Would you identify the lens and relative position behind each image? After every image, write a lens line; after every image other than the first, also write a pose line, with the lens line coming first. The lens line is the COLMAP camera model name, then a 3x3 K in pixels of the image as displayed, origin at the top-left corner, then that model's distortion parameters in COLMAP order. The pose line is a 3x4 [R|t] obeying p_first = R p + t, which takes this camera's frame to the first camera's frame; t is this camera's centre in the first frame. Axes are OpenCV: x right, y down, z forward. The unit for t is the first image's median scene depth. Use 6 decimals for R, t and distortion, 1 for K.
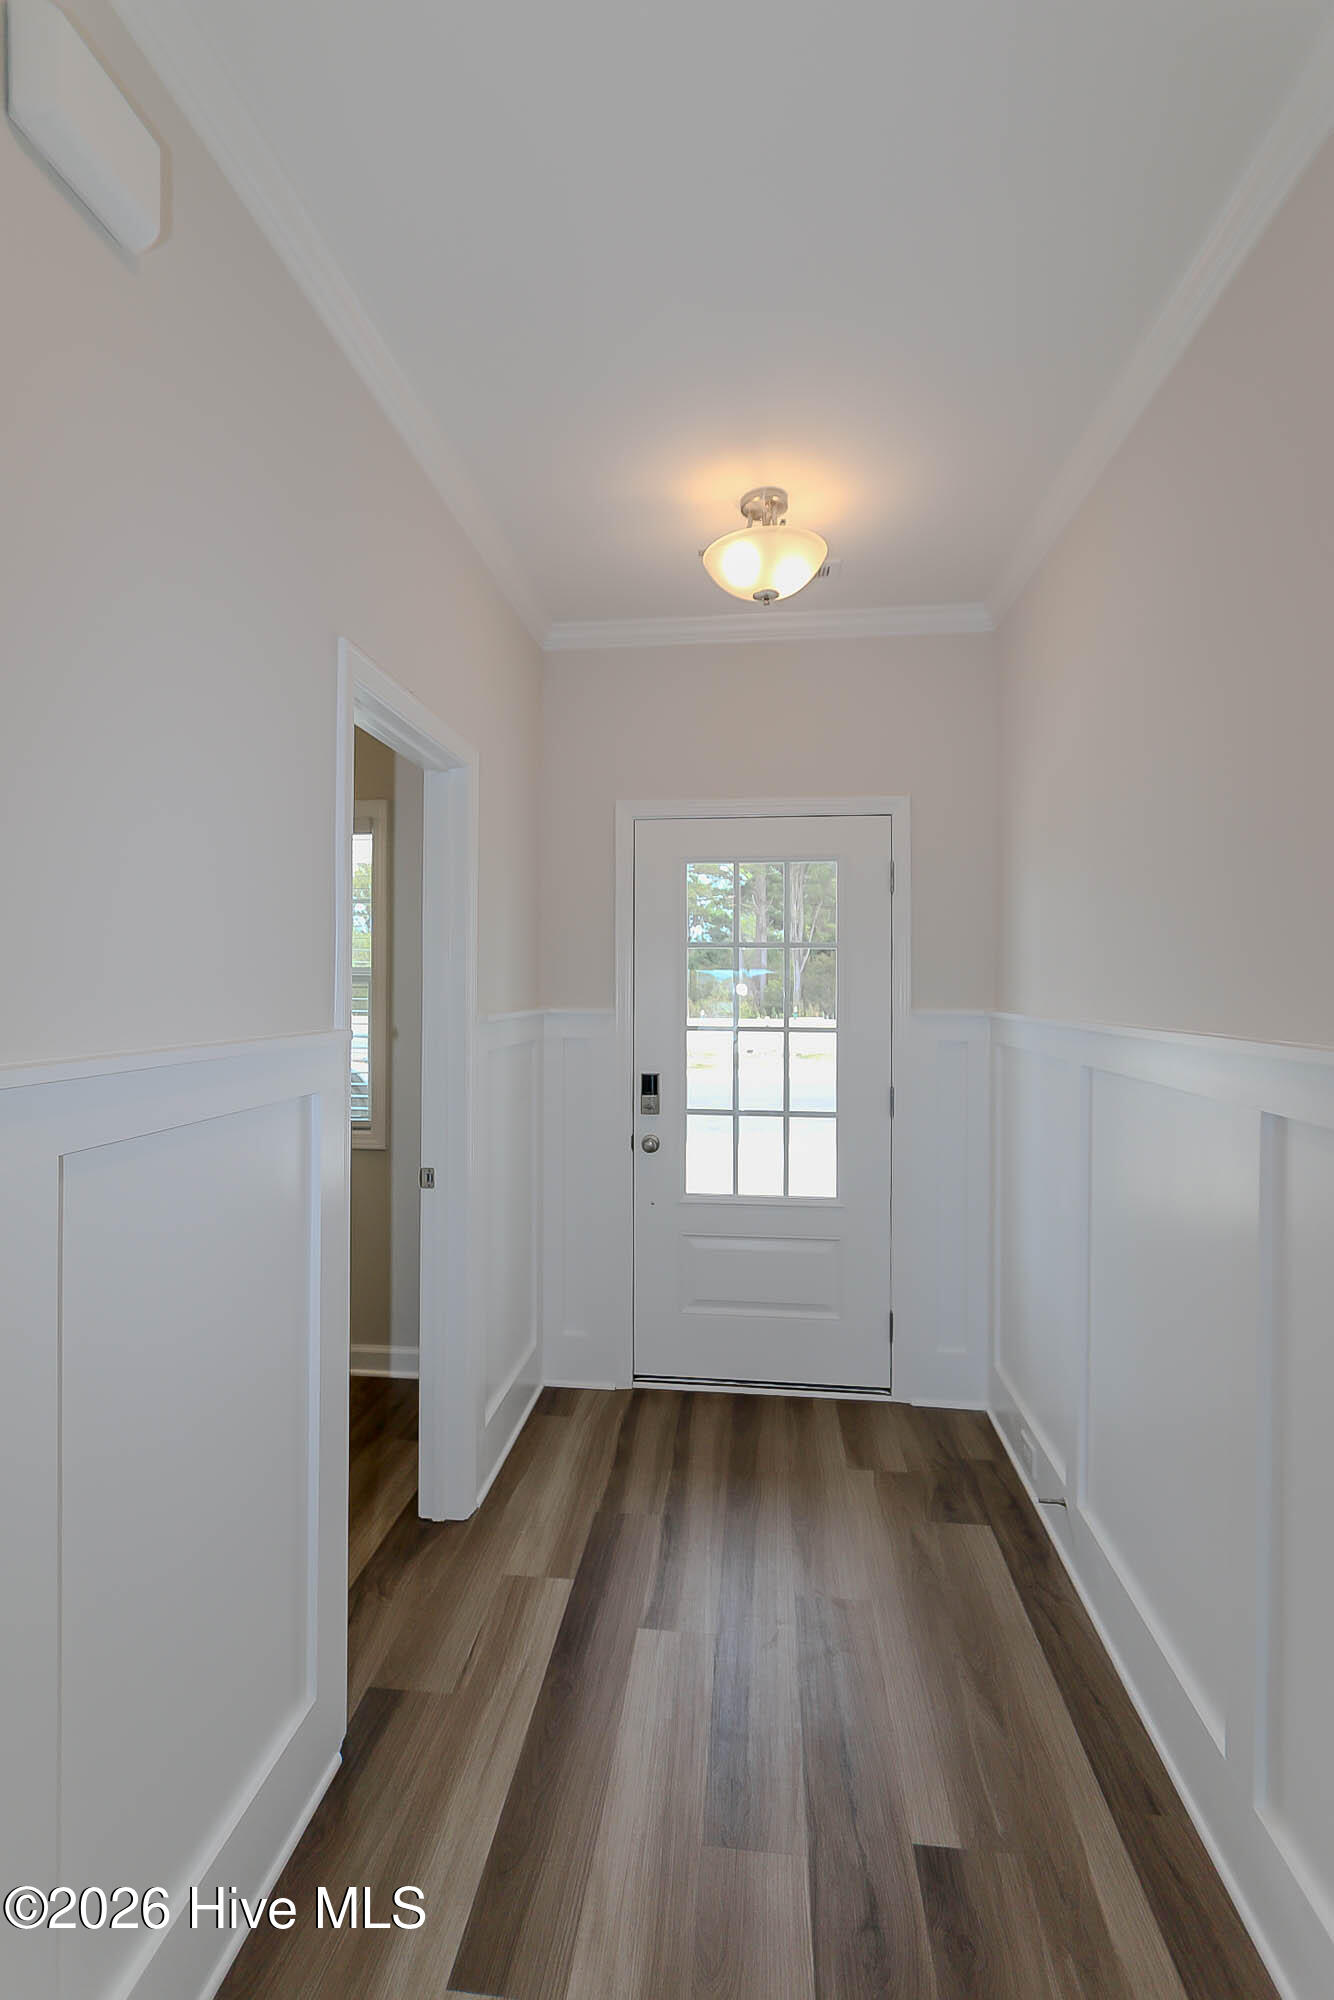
lens RADIAL K [[918.3, 0, 659.3], [0, 918.3, 996.1], [0, 0, 1]] dist [-0.005151, 0.001185]
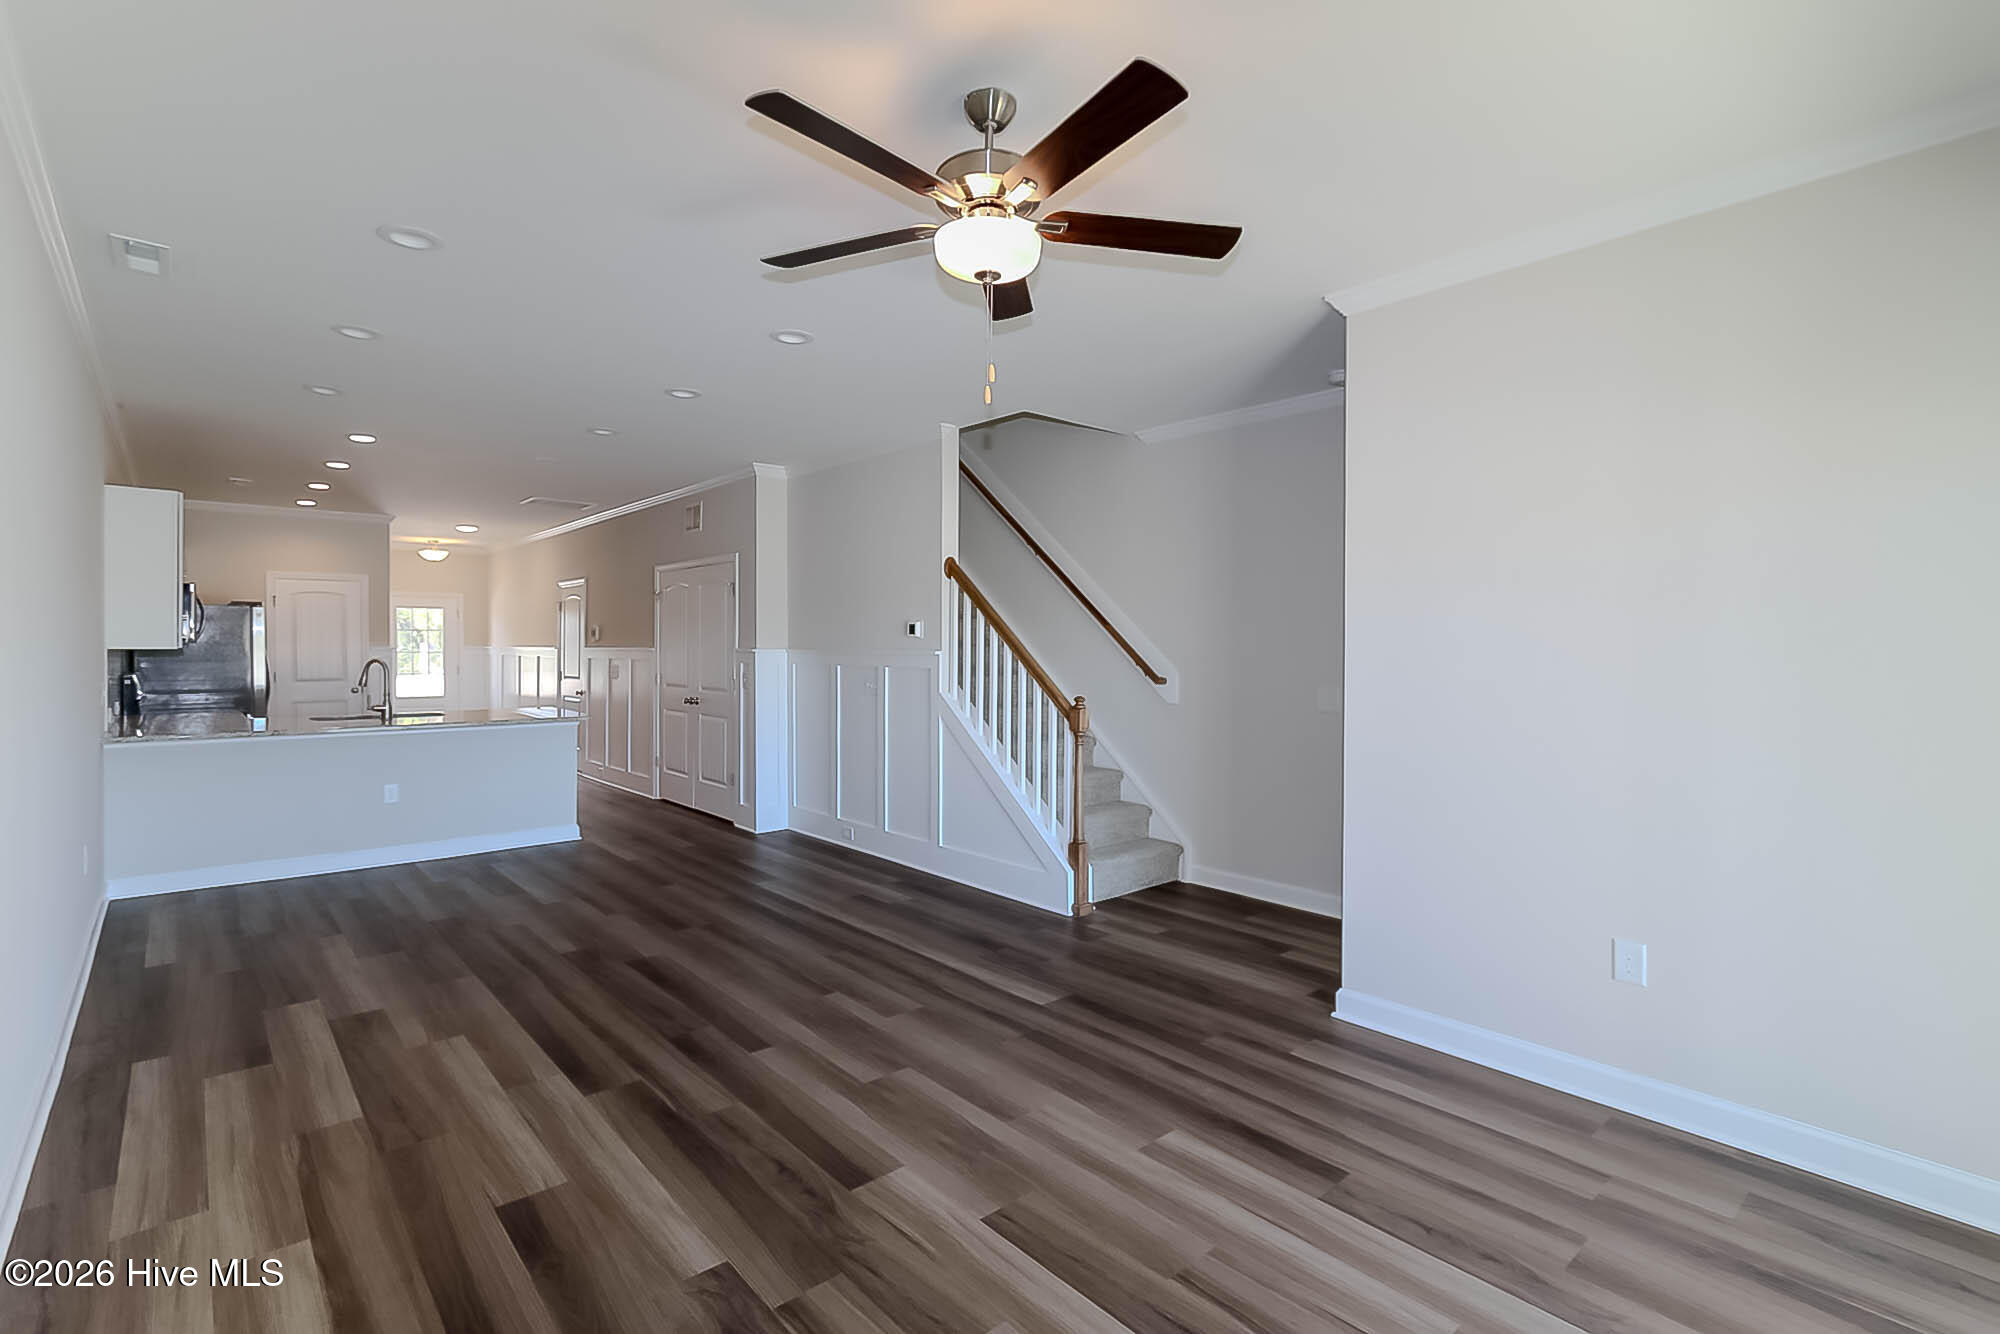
lens RADIAL K [[918.3, 0, 993.4], [0, 918.3, 655.4], [0, 0, 1]] dist [-0.005151, 0.001185]
pose [[0.665441, -0.008991, 0.746396, -1.208938], [0.009942, 0.999946, 0.003181, 0.066486], [-0.746384, 0.005304, 0.665495, -3.498311]]
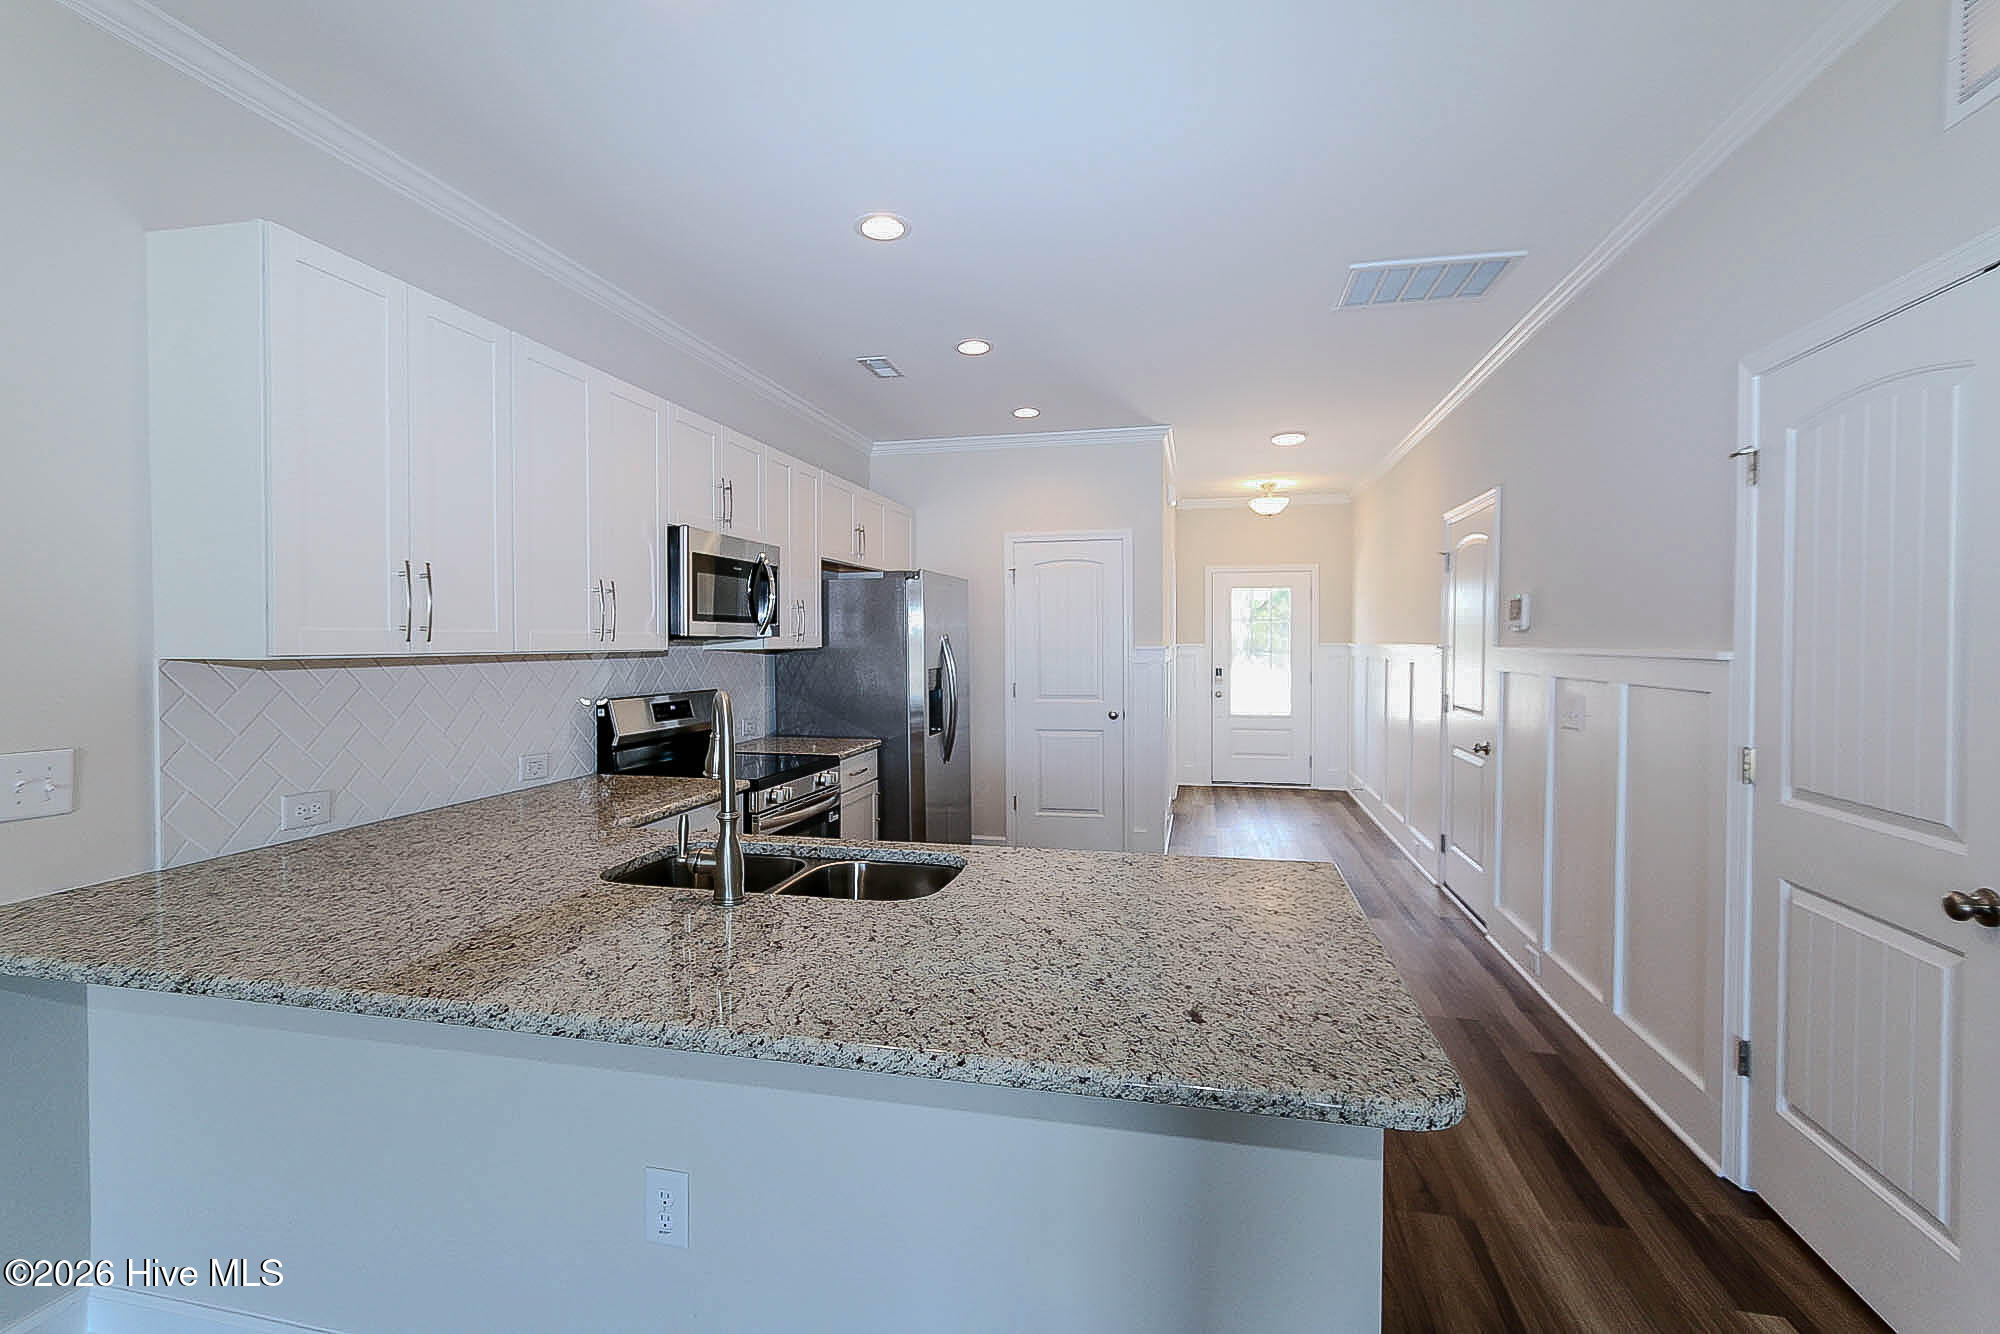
lens RADIAL K [[918.3, 0, 996.5], [0, 918.3, 657.4], [0, 0, 1]] dist [-0.005151, 0.001185]
pose [[0.995233, -0.005101, -0.097390, -0.412761], [0.005395, 0.999982, 0.002759, 0.045199], [0.097375, -0.003271, 0.995242, -1.821188]]
